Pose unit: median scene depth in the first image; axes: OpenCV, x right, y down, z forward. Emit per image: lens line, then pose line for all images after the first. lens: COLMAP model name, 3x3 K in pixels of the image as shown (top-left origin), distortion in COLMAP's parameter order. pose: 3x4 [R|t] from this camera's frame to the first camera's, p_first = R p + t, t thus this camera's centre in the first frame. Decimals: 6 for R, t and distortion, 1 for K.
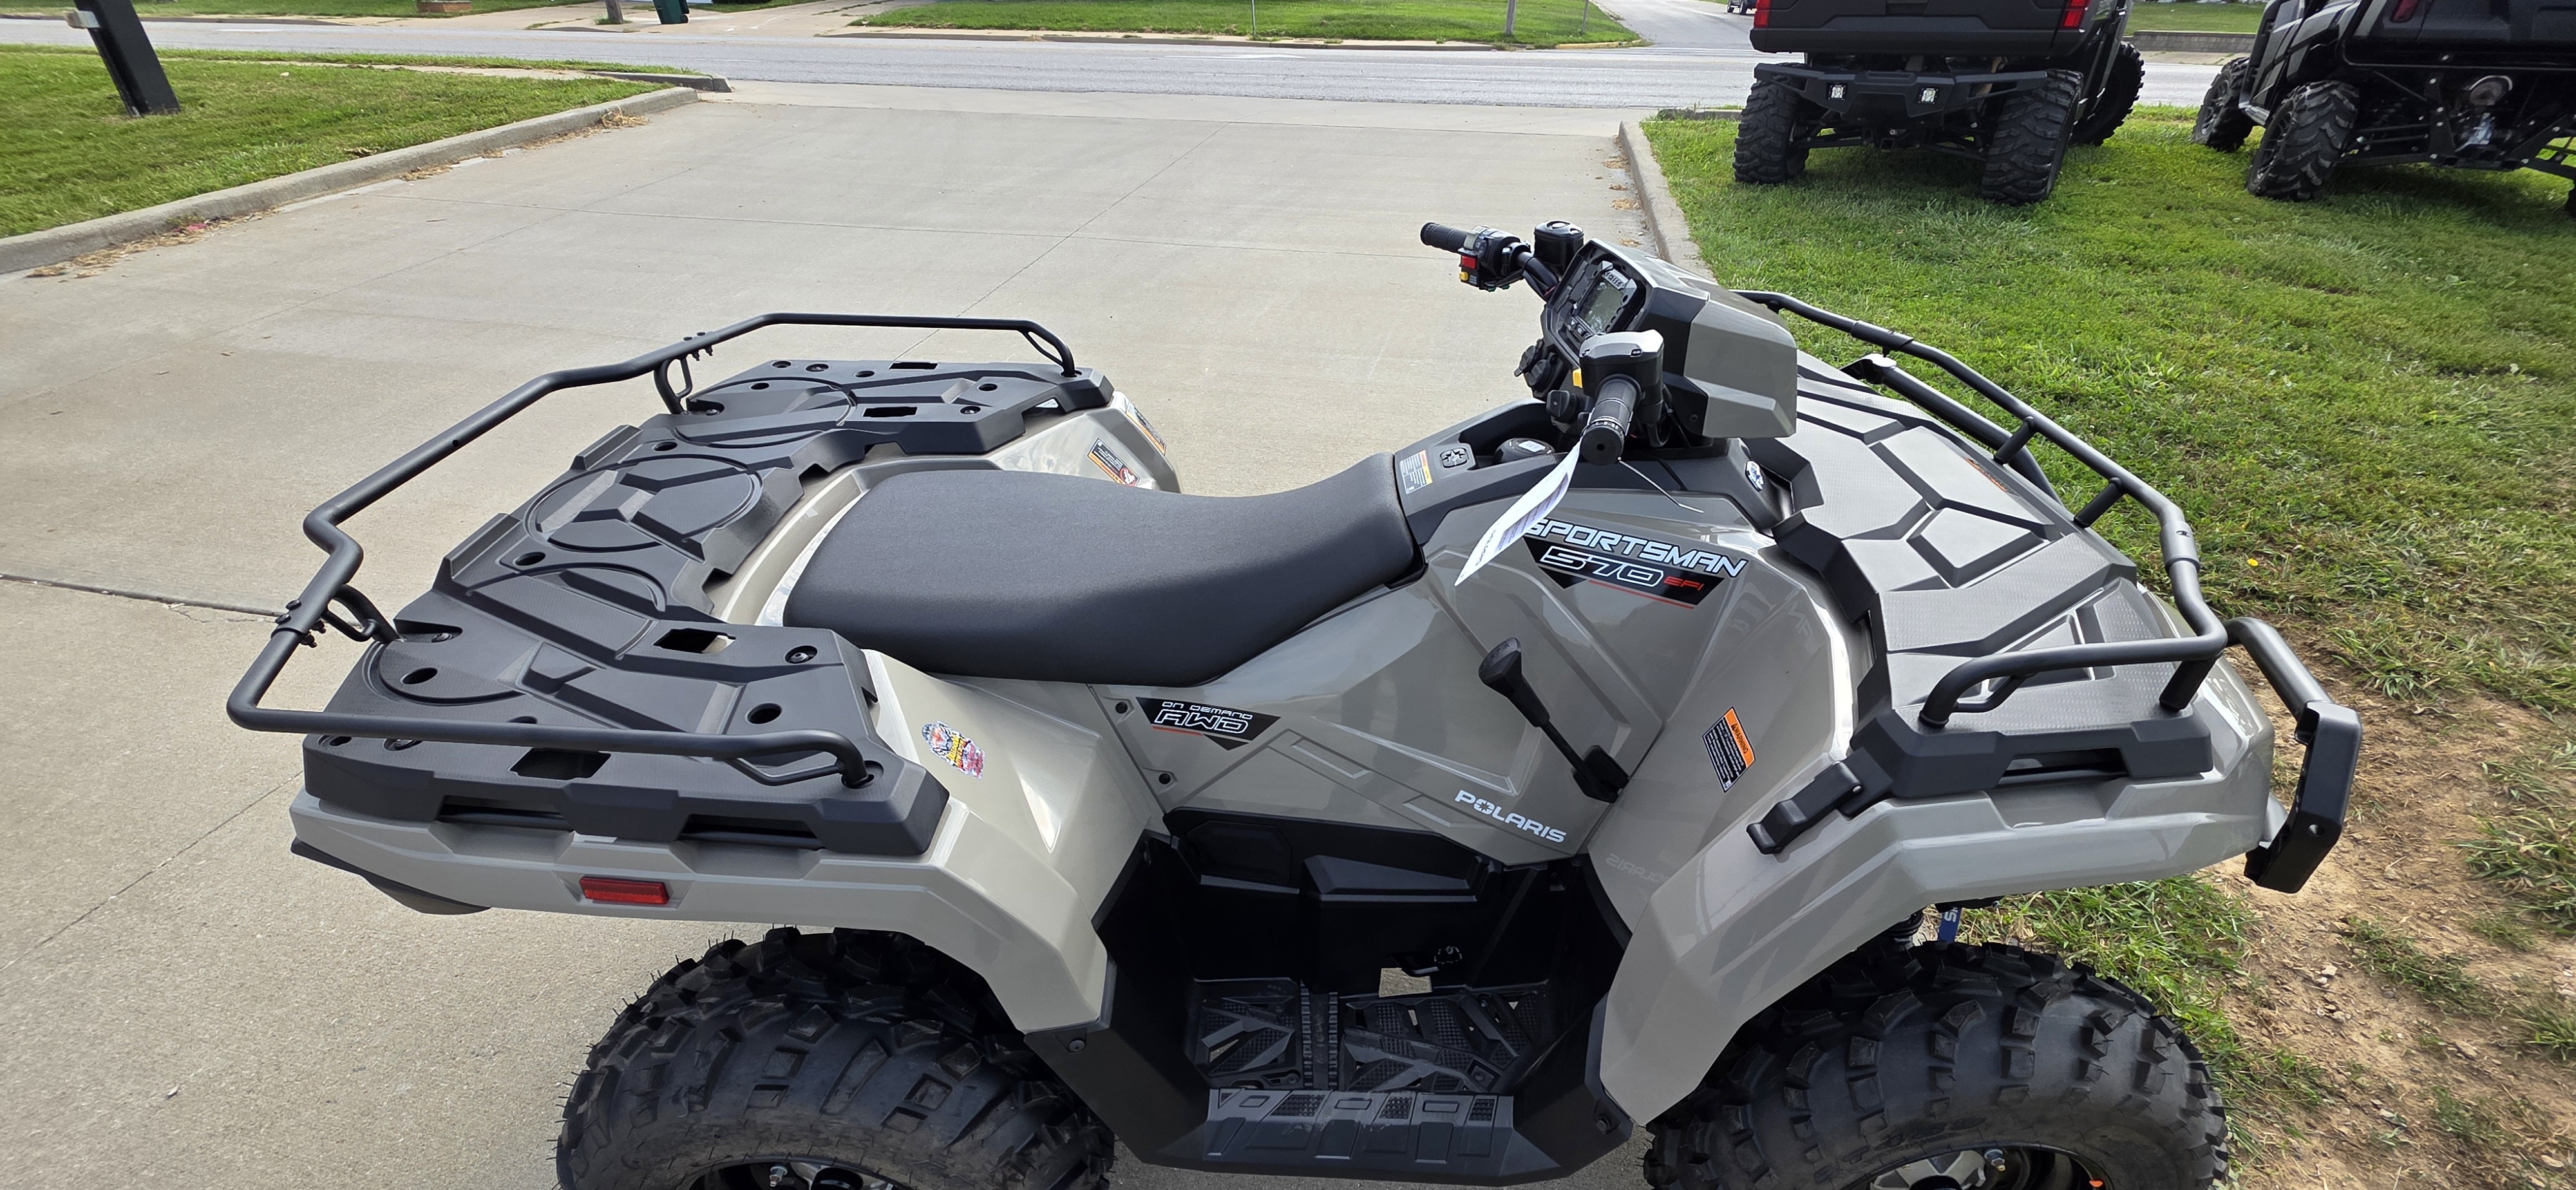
lens RADIAL K [[1018.8, 0, 1289.8], [0, 1018.8, 588.2], [0, 0, 1]] dist [0.004232, -0.000574]
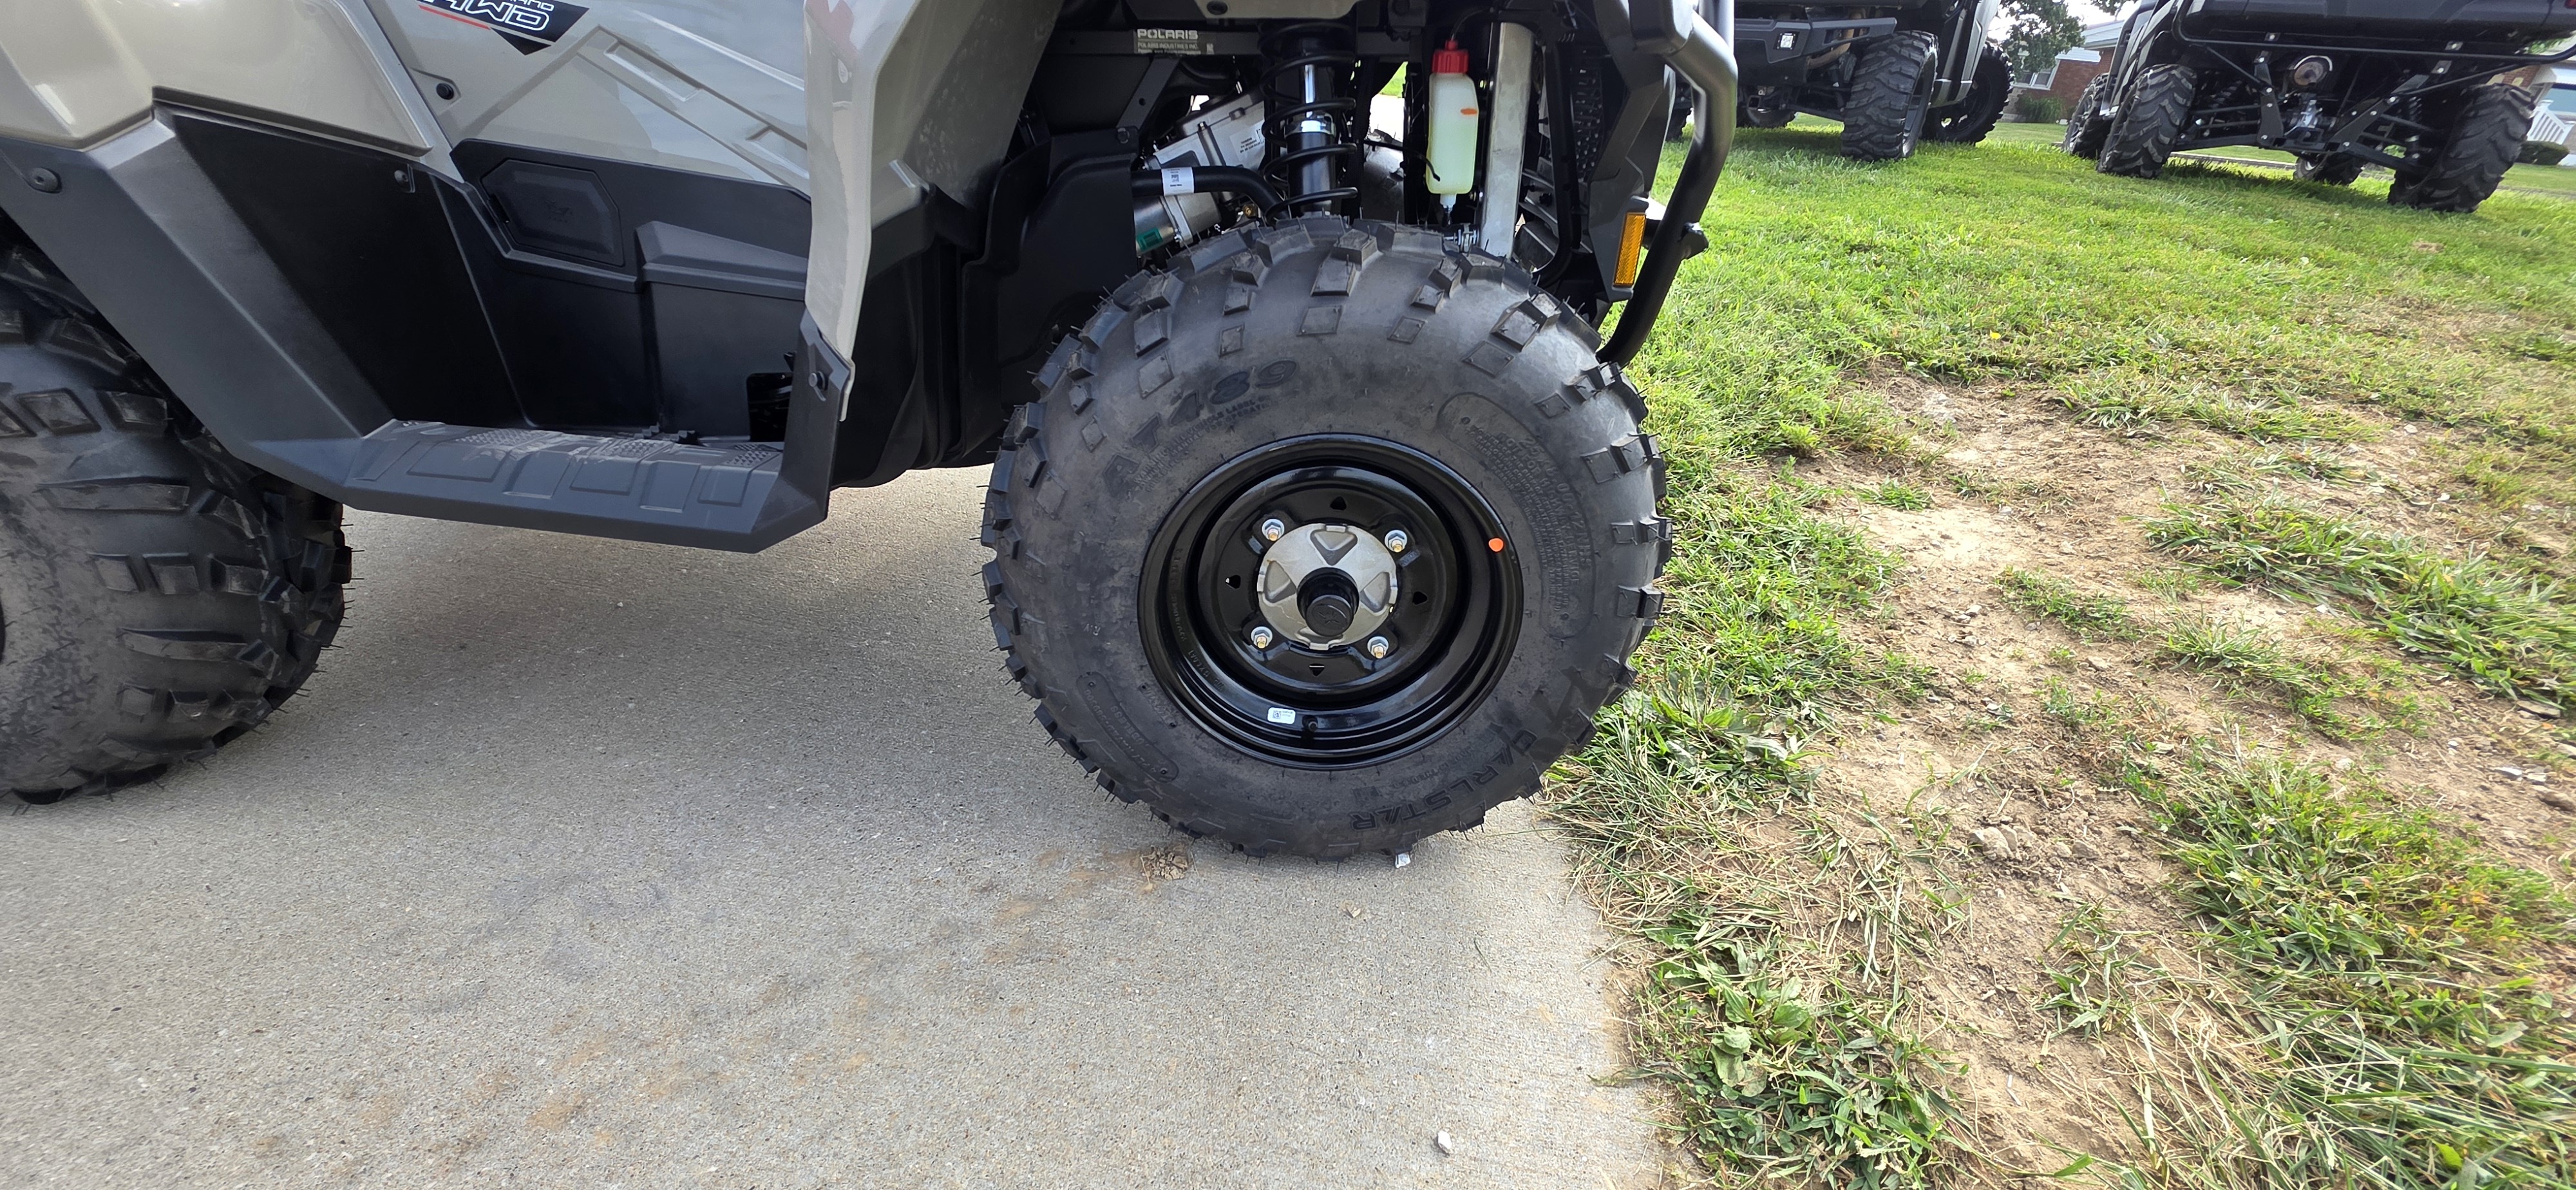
lens RADIAL K [[1018.8, 0, 1292.1], [0, 1018.8, 586.4], [0, 0, 1]] dist [0.004232, -0.000574]
pose [[0.996991, 0.064506, 0.042995, 0.334744], [-0.061750, 0.996126, -0.062611, 0.372137], [-0.046867, 0.059767, 0.997111, 0.133977]]
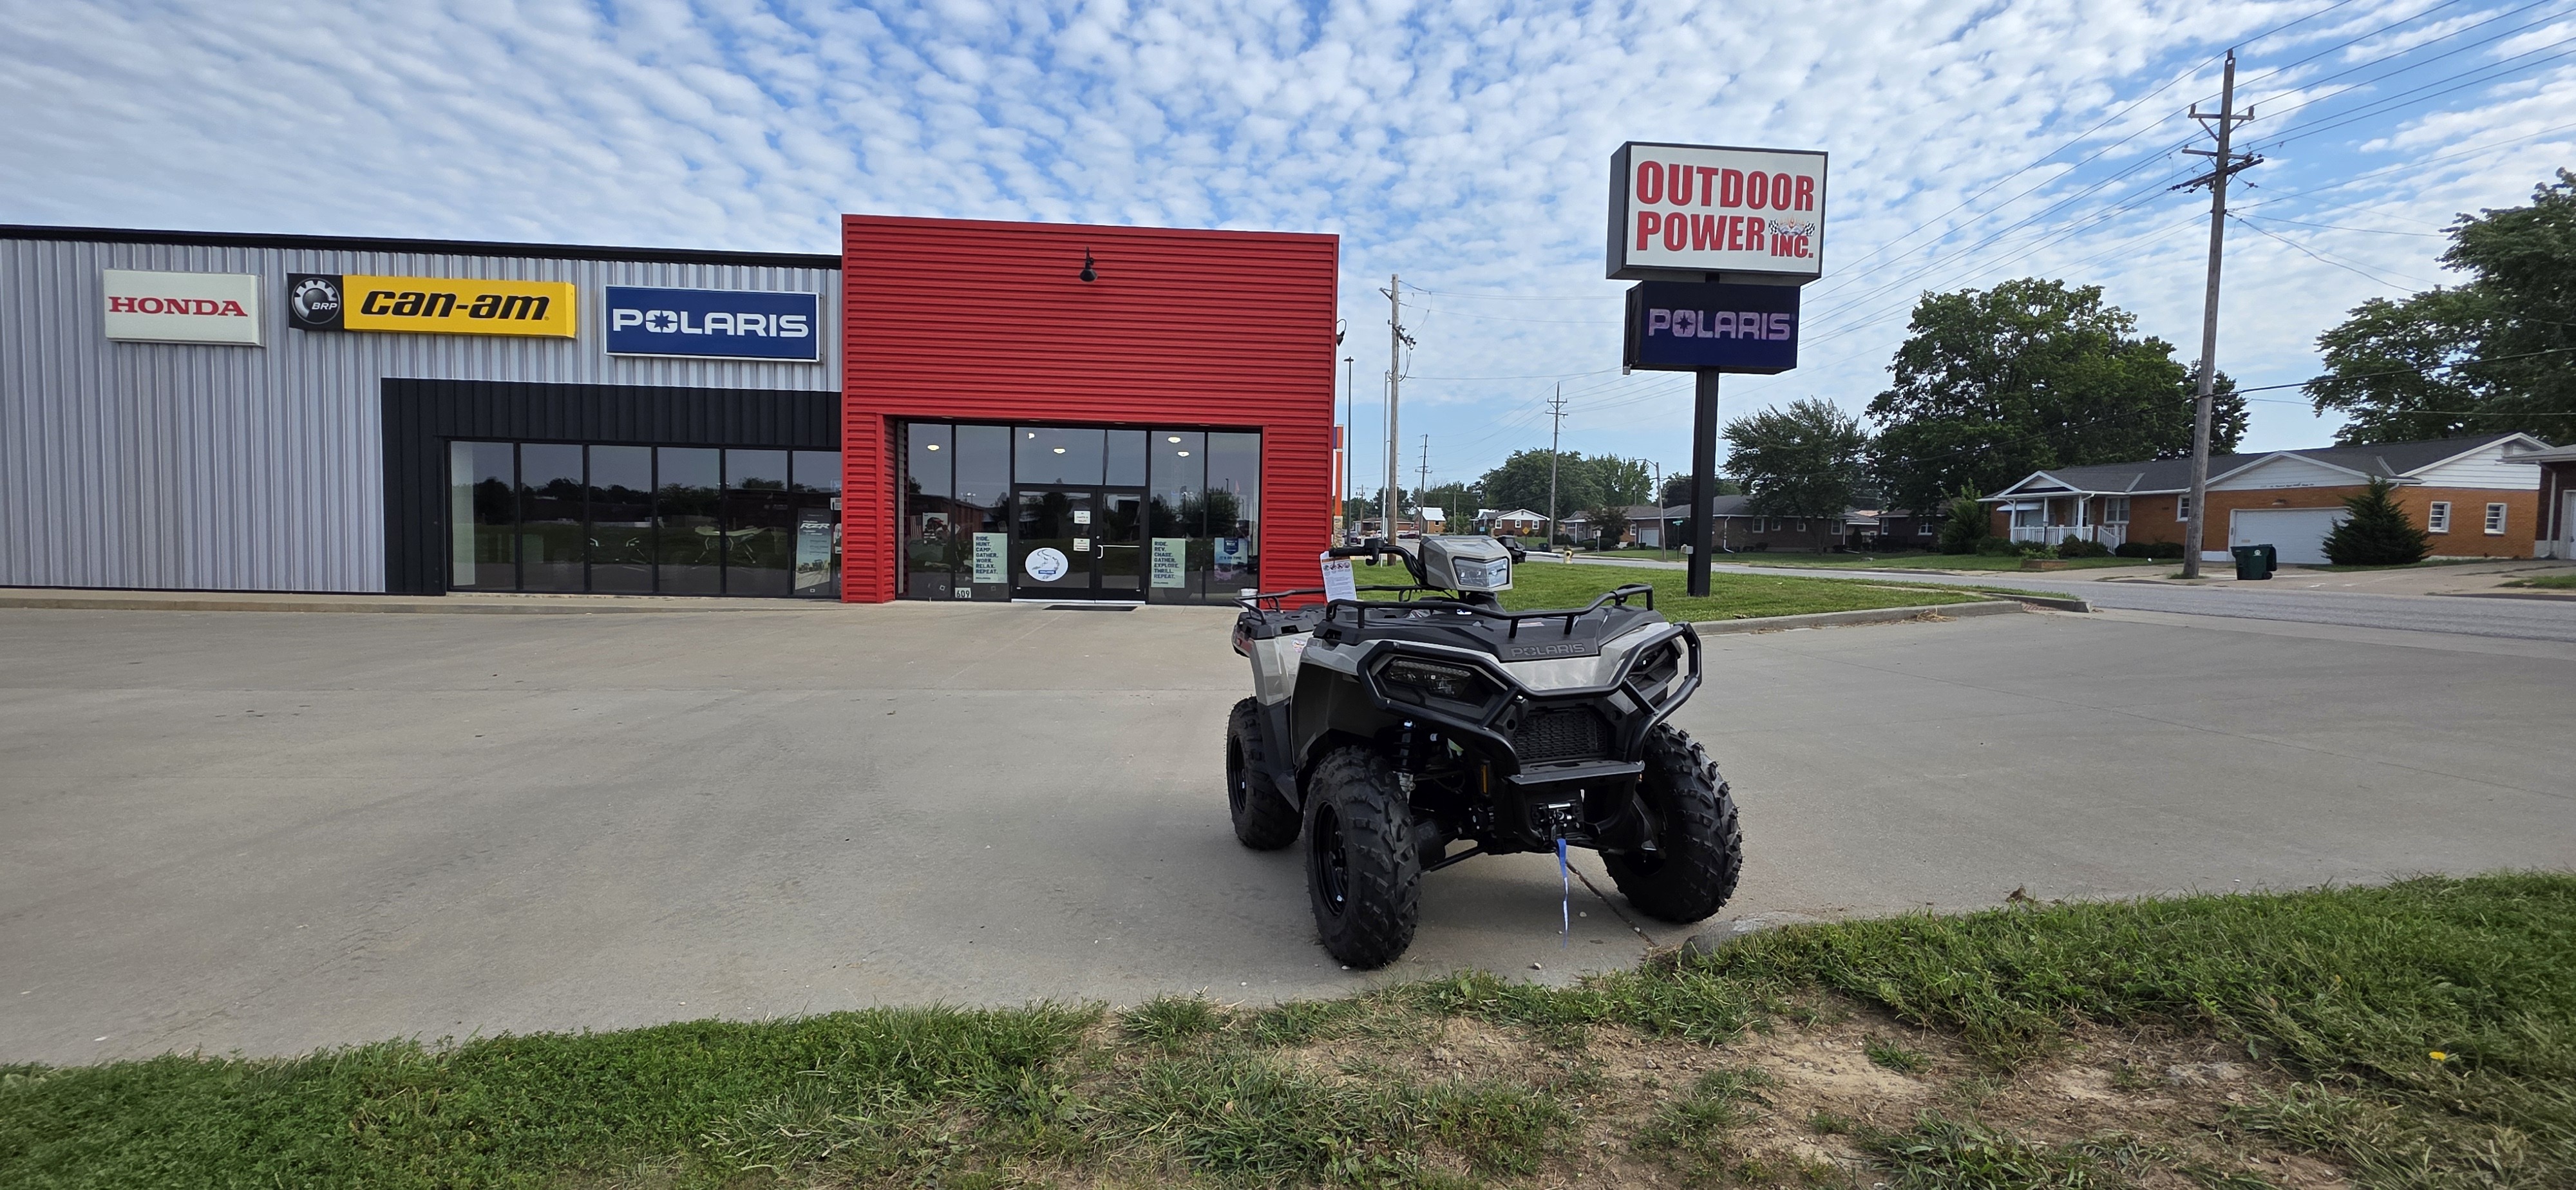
lens RADIAL K [[1018.8, 0, 1289.4], [0, 1018.8, 595.9], [0, 0, 1]] dist [0.004232, -0.000574]
pose [[0.257510, 0.040211, -0.965439, 1.749904], [-0.493359, 0.864558, -0.095583, 0.200886], [0.830834, 0.500921, 0.242471, -0.026895]]
